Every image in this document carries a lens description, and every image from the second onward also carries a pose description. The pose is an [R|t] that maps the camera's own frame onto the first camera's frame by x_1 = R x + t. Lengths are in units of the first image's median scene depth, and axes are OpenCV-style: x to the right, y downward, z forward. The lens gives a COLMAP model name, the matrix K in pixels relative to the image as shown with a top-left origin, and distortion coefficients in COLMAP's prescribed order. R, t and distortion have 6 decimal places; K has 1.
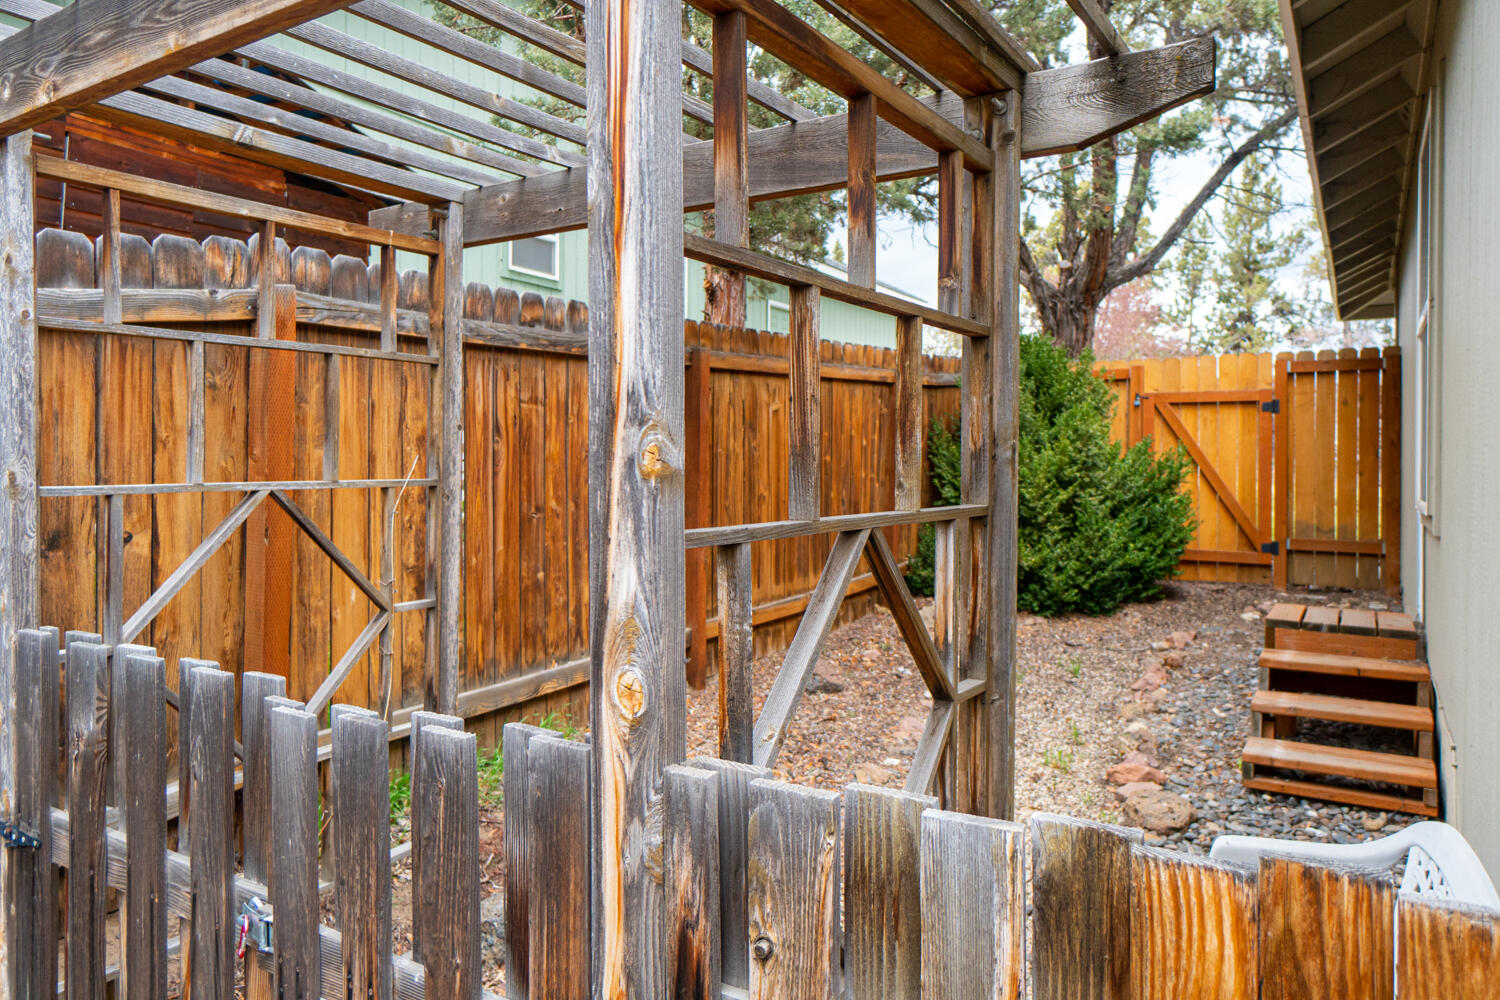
lens RADIAL K [[978.2, 0, 749.7], [0, 978.2, 479.6], [0, 0, 1]] dist [0.002390, 0.005739]
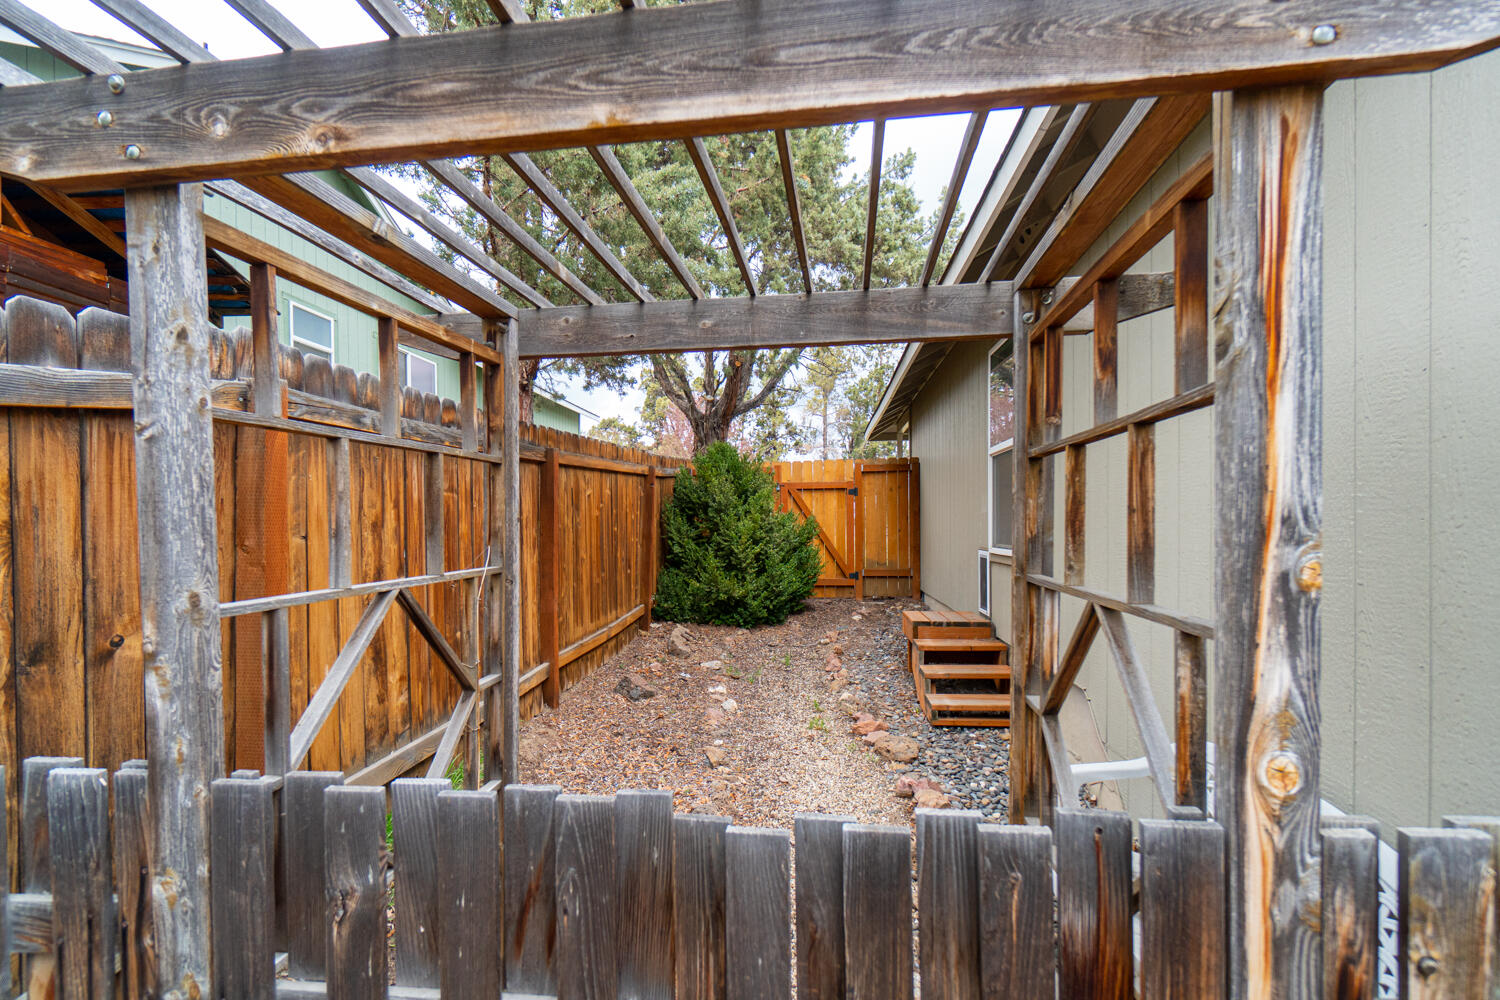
lens RADIAL K [[651.5, 0, 721.9], [0, 651.5, 541.9], [0, 0, 1]] dist [0.002082, -0.000070]
pose [[0.908436, -0.029519, 0.416980, -0.417260], [0.025060, 0.999555, 0.016165, -0.035204], [-0.417272, -0.004236, 0.908772, 0.229409]]
